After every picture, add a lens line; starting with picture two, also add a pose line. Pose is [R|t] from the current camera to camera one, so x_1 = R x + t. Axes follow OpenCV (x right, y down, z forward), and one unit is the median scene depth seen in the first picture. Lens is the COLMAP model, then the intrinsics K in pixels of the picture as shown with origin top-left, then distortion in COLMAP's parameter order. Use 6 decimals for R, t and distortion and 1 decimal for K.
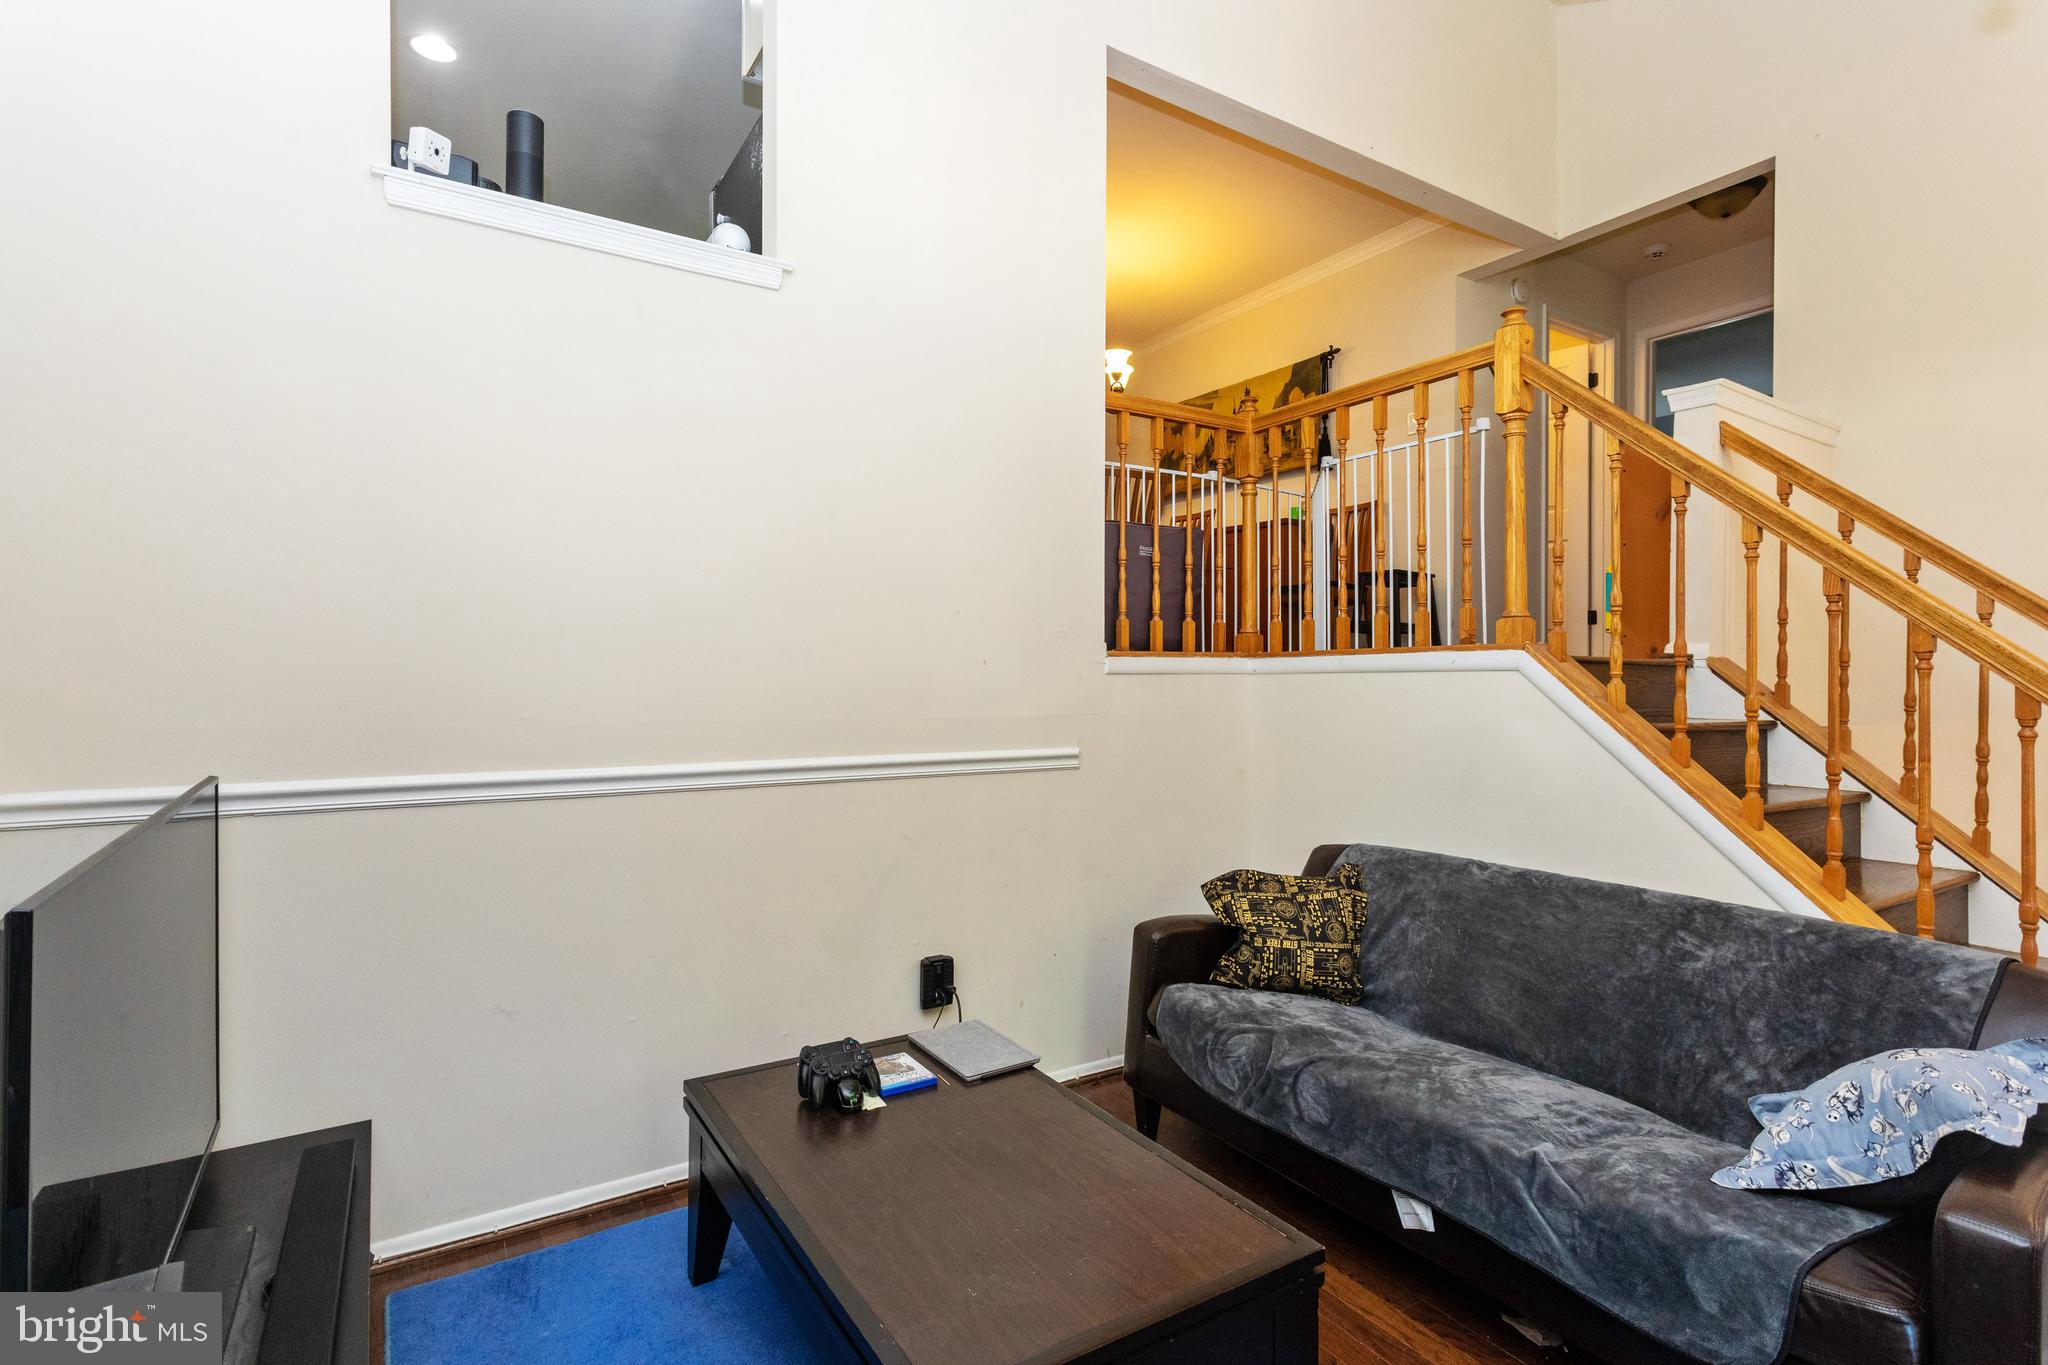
lens RADIAL K [[965.4, 0, 1021.5], [0, 965.4, 670.7], [0, 0, 1]] dist [0.001220, 0.000484]
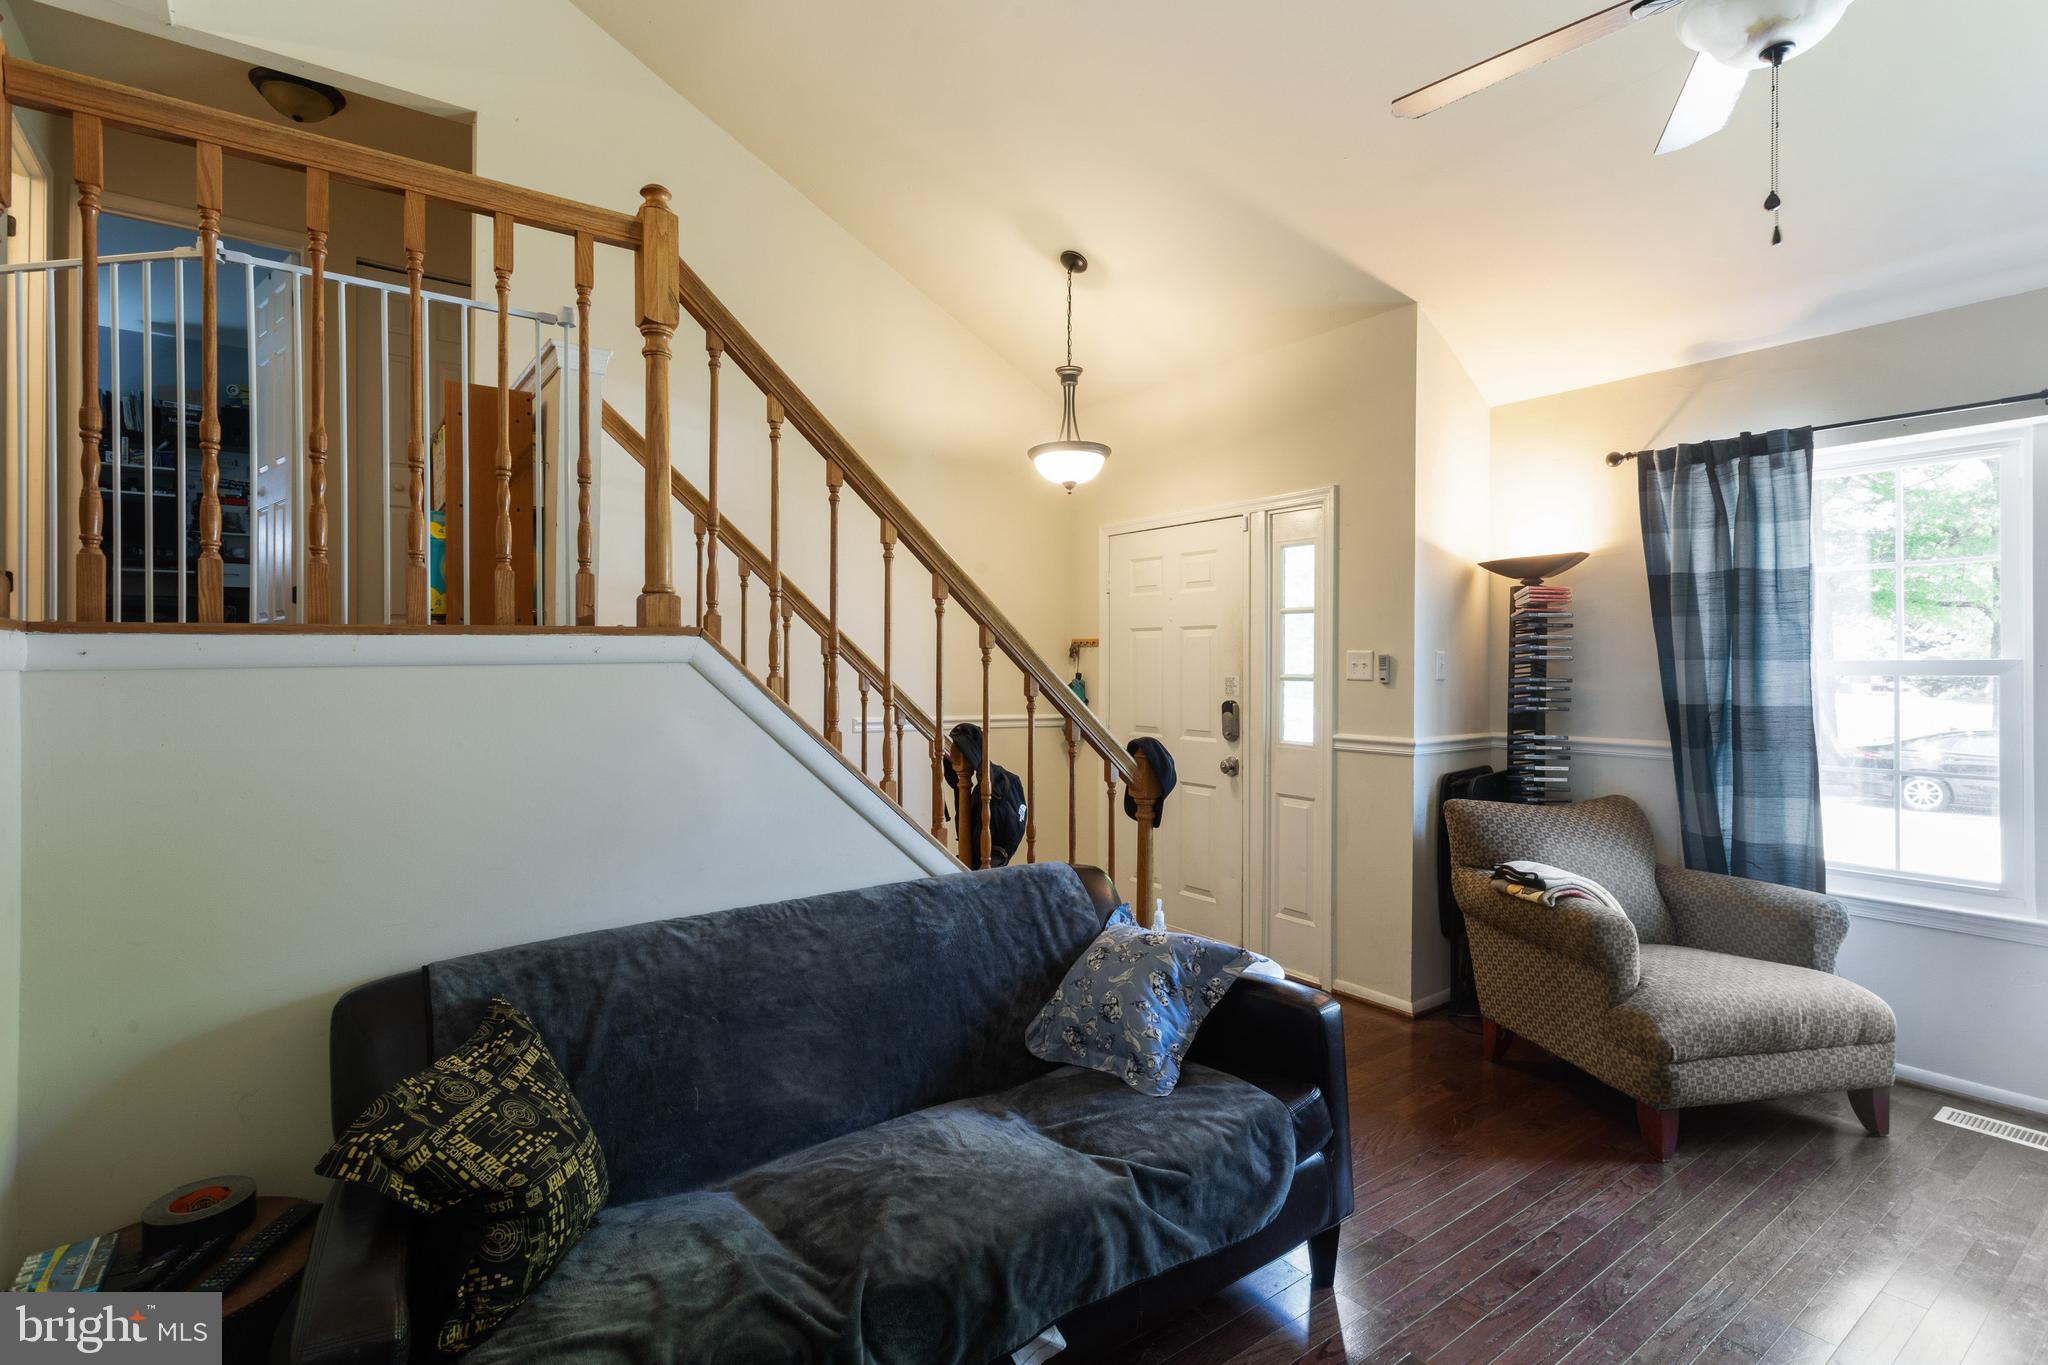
lens RADIAL K [[965.4, 0, 1021.5], [0, 965.4, 670.7], [0, 0, 1]] dist [0.001220, 0.000484]
pose [[-0.059734, -0.007603, 0.998185, -0.269204], [0.002297, 0.999967, 0.007754, 0.000853], [-0.998212, 0.002756, -0.059715, 0.757043]]
